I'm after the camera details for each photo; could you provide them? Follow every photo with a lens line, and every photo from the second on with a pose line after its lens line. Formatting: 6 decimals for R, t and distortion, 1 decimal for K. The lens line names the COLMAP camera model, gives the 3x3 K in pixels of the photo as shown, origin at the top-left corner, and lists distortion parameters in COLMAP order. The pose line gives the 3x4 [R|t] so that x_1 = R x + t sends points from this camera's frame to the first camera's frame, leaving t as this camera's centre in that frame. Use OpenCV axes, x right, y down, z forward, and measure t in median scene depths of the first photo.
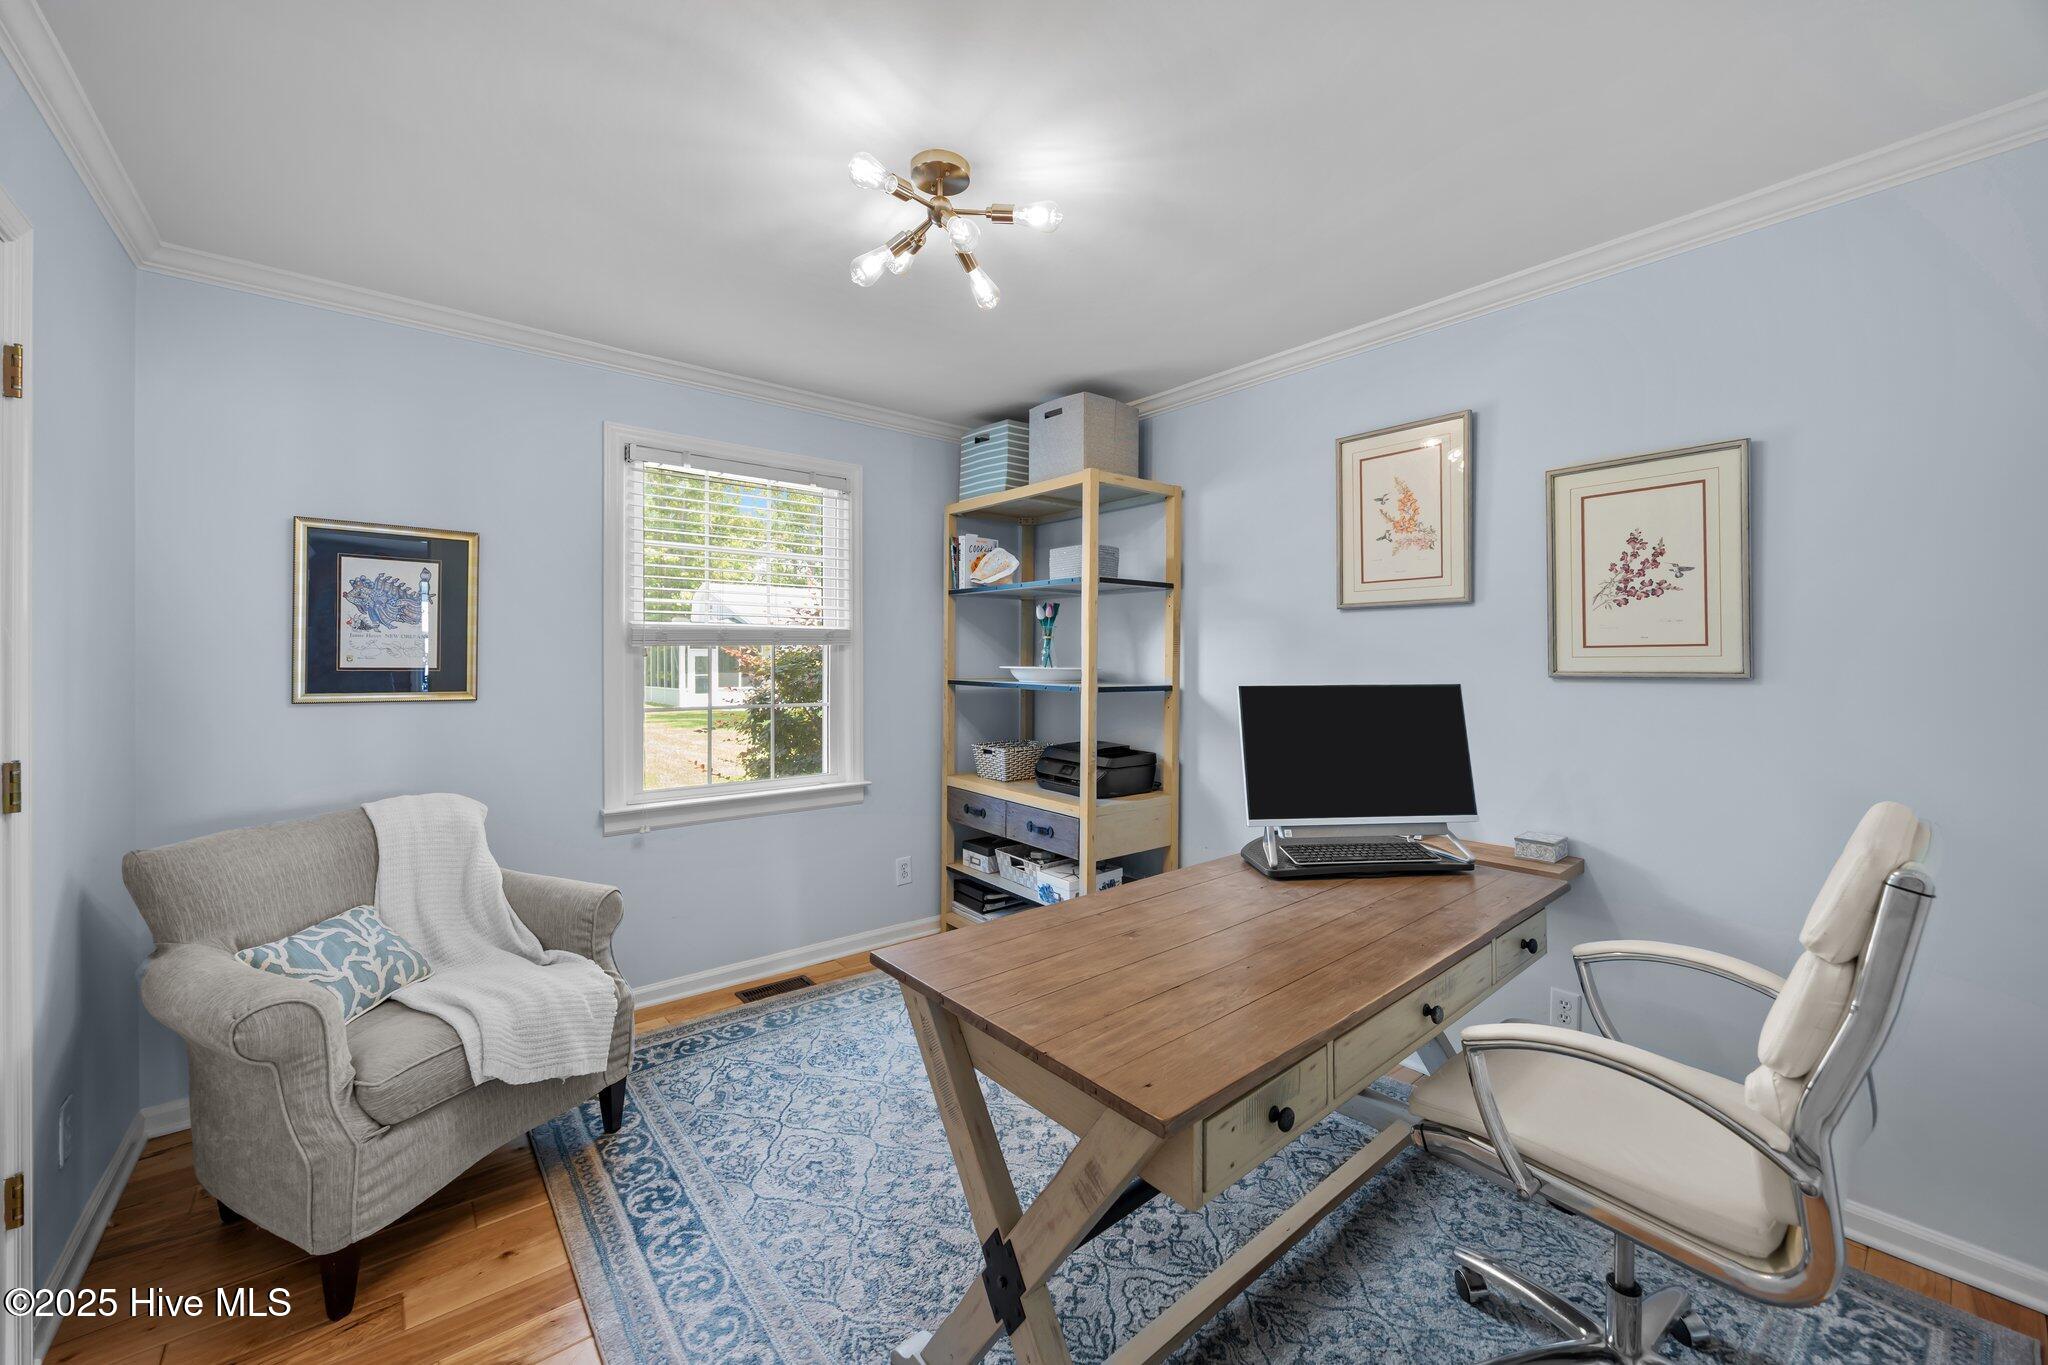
lens RADIAL K [[783.1, 0, 1021.0], [0, 783.1, 650.0], [0, 0, 1]] dist [-0.014387, 0.000696]
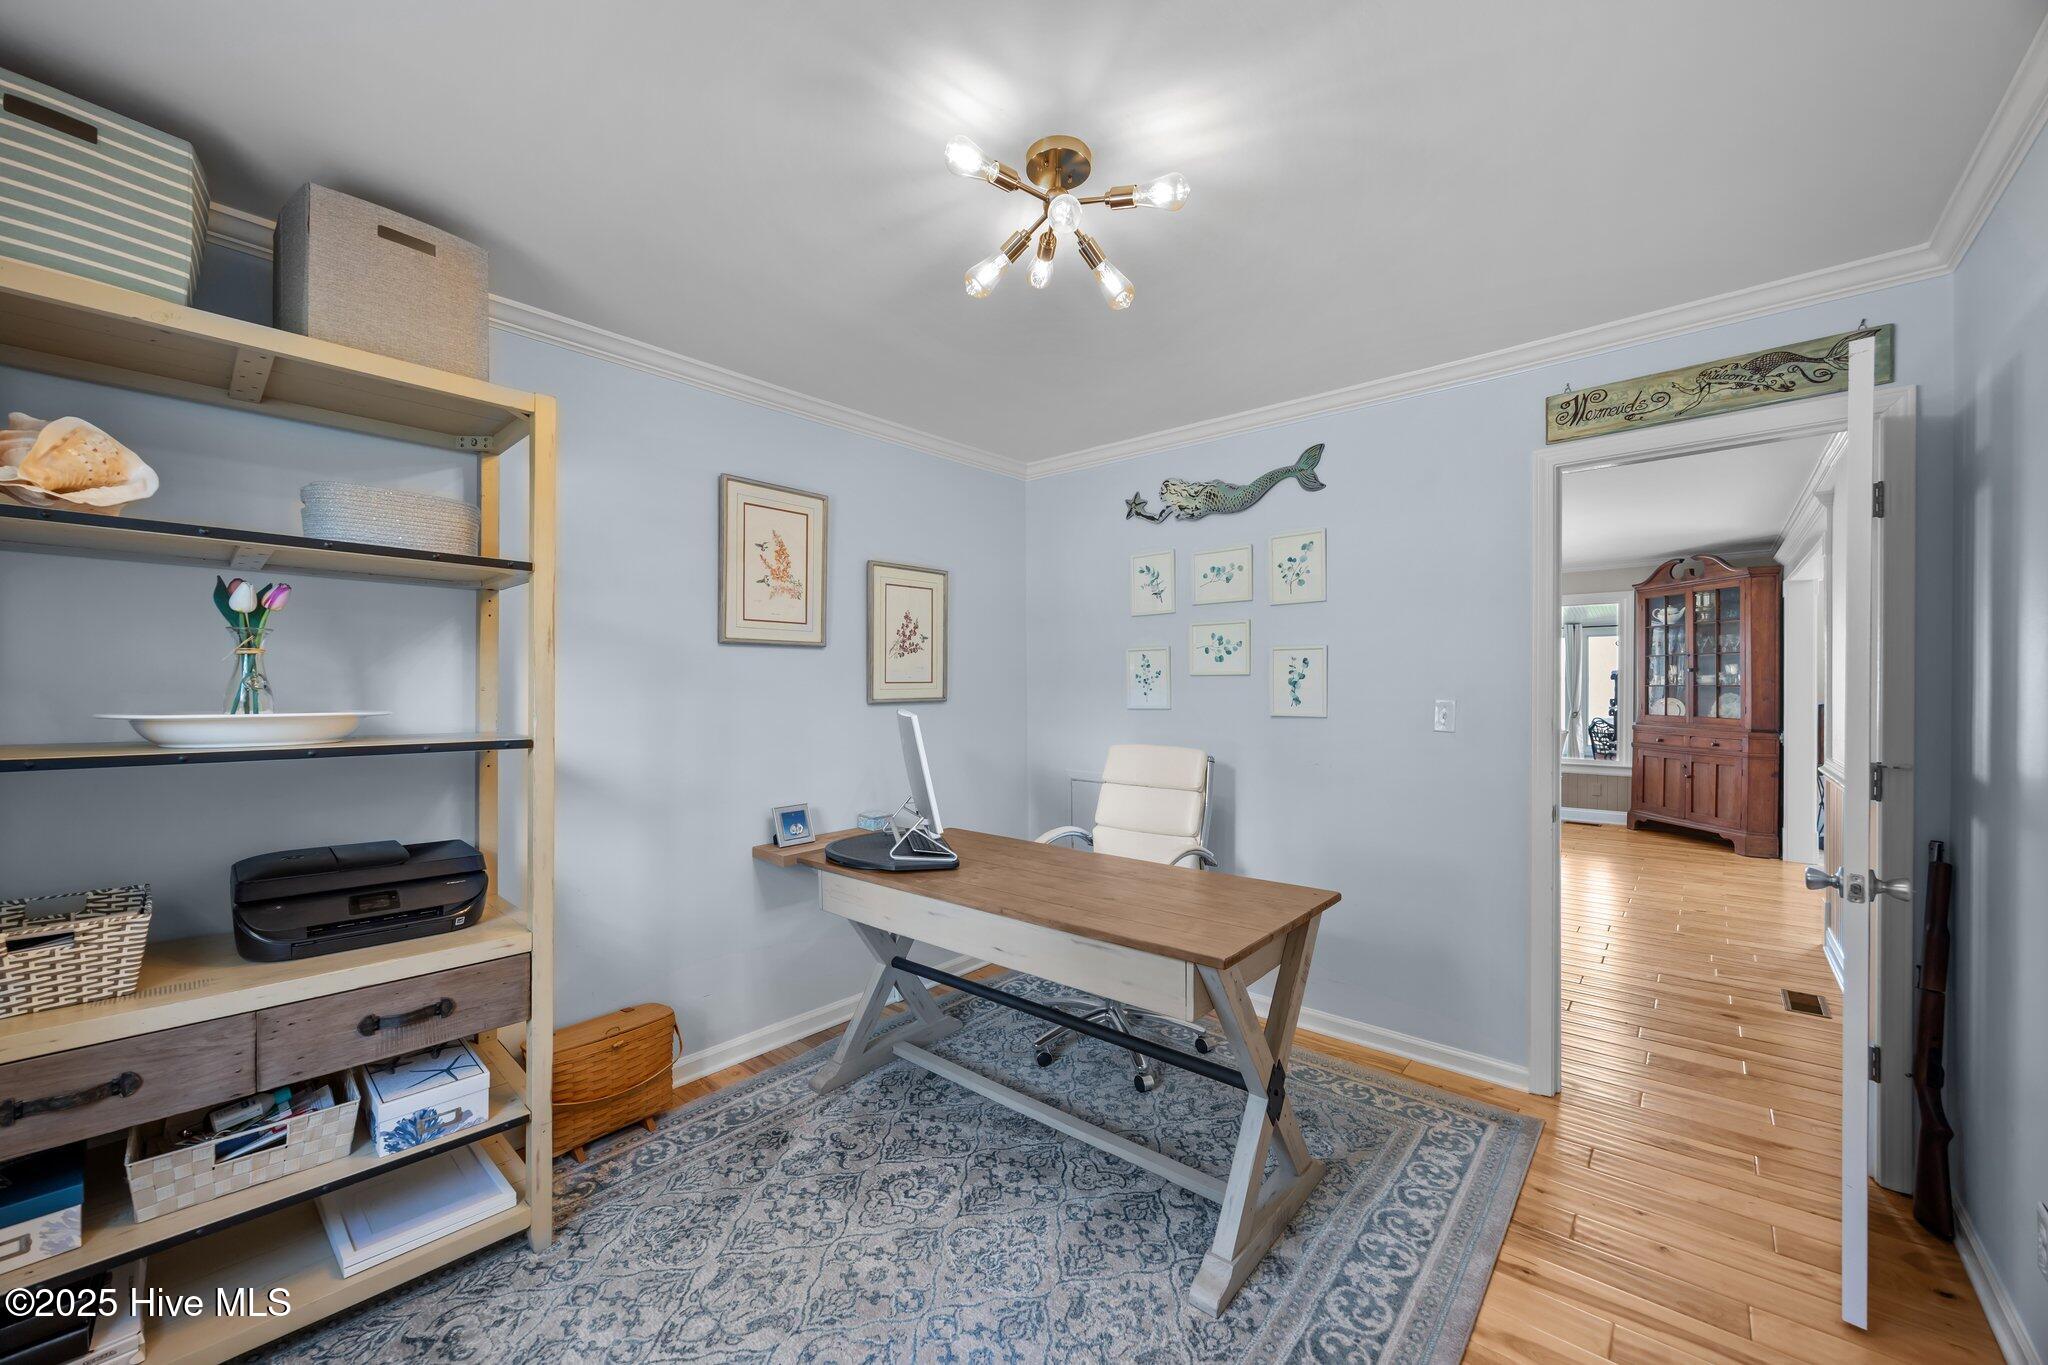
lens RADIAL K [[783.1, 0, 1018.7], [0, 783.1, 686.9], [0, 0, 1]] dist [-0.014387, 0.000696]
pose [[-0.174340, -0.002849, 0.984681, -0.892211], [-0.009870, 0.999951, 0.001146, 0.000730], [-0.984636, -0.009519, -0.174359, 1.082380]]
